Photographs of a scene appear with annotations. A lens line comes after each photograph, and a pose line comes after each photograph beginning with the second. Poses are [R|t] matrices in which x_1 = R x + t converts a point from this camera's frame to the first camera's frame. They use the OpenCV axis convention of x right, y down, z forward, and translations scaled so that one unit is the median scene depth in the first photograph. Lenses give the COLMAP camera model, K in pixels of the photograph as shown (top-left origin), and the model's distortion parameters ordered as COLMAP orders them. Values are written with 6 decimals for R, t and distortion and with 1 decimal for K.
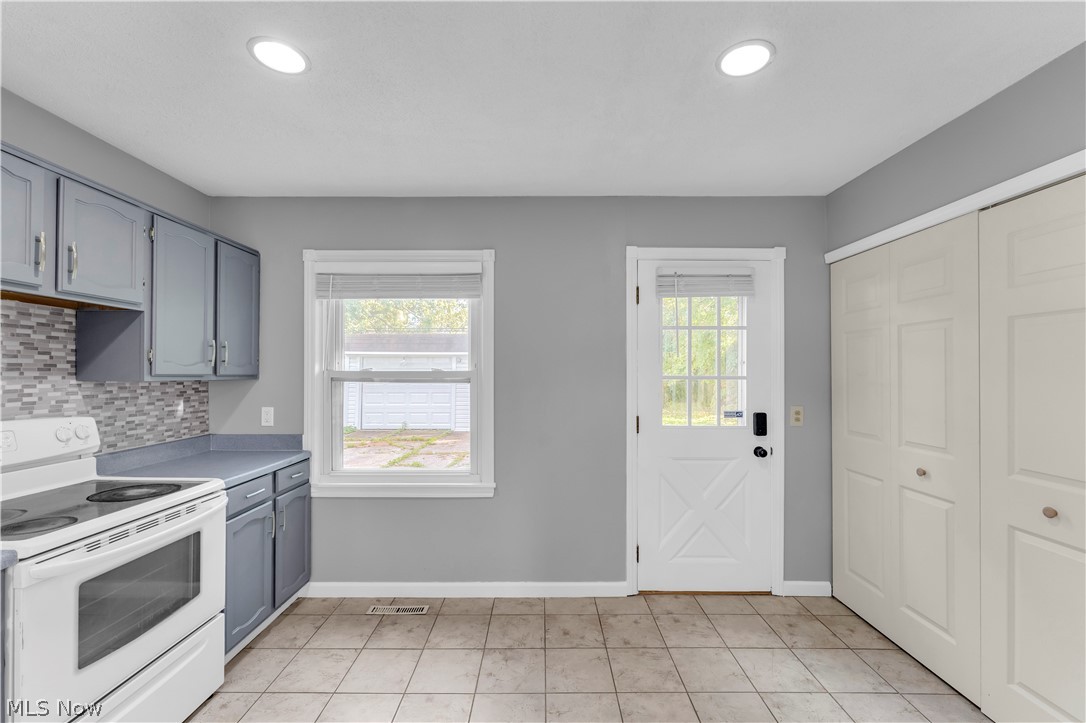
lens RADIAL K [[442.8, 0, 544.4], [0, 442.8, 369.3], [0, 0, 1]] dist [-0.000235, 0.000009]
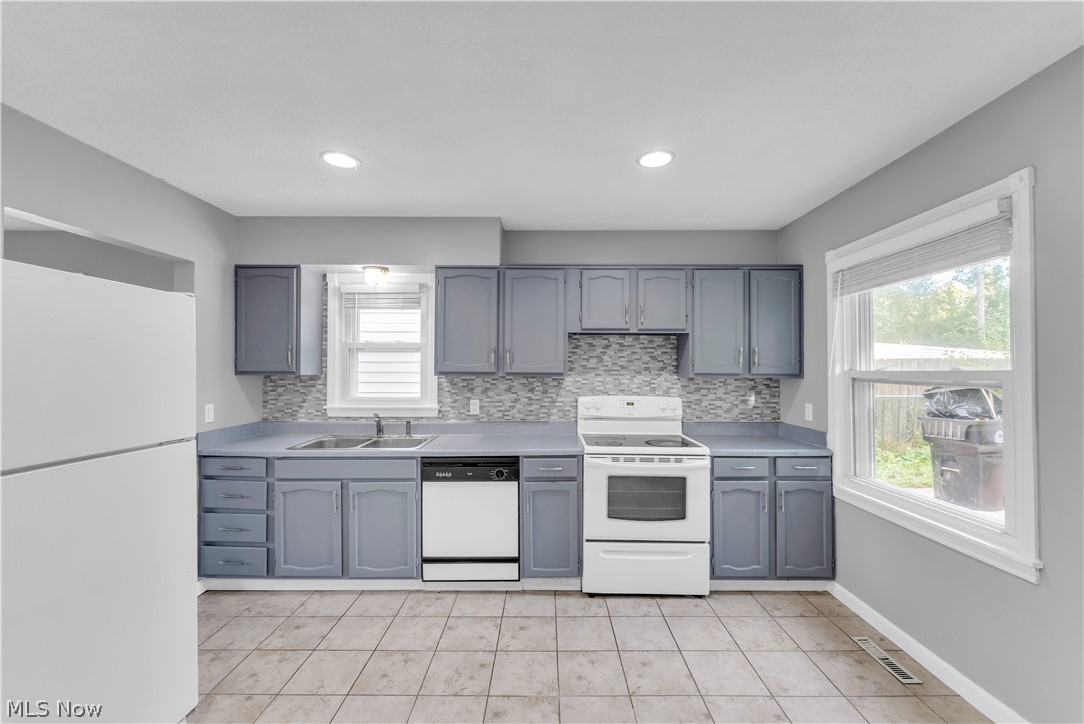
lens RADIAL K [[442.7, 0, 542.0], [0, 442.7, 362.0], [0, 0, 1]] dist [0.001375, 0.000050]
pose [[-0.007886, -0.021151, -0.999745, 0.571764], [0.004748, 0.999764, -0.021189, 0.002654], [0.999958, -0.004914, -0.007784, 0.407002]]
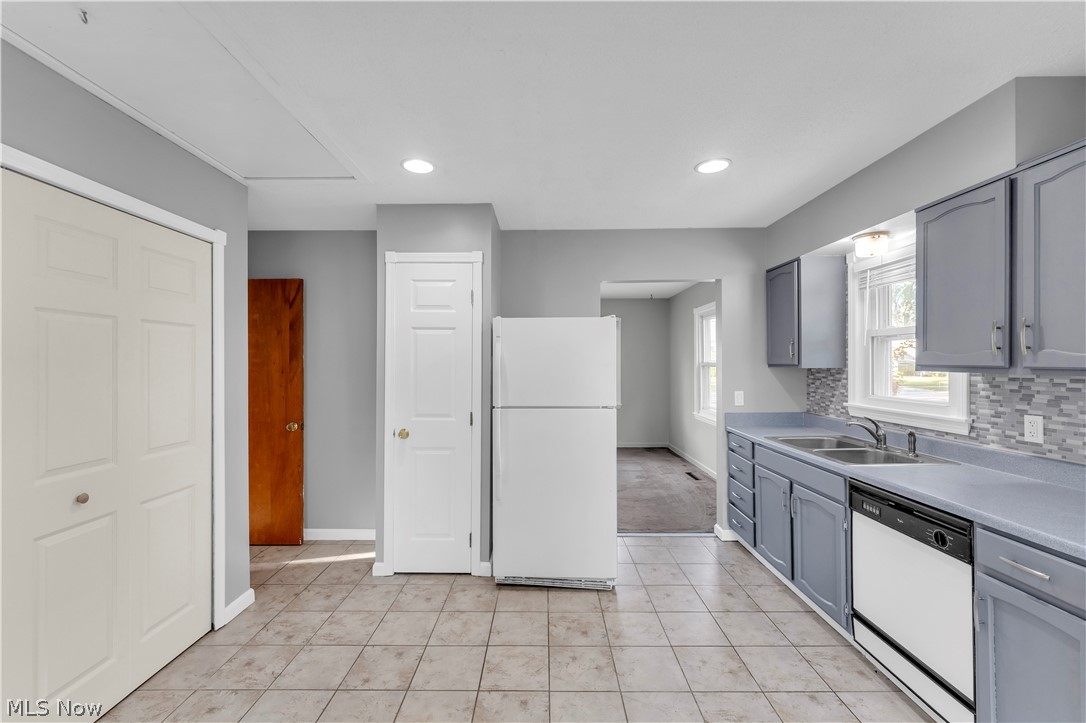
lens RADIAL K [[443.2, 0, 543.0], [0, 443.2, 361.5], [0, 0, 1]] dist [-0.000224, 0.000006]
pose [[-0.999974, 0.002152, 0.006905, 0.000900], [0.002090, 0.999958, -0.008967, 0.000667], [-0.006924, -0.008952, -0.999936, 0.995109]]
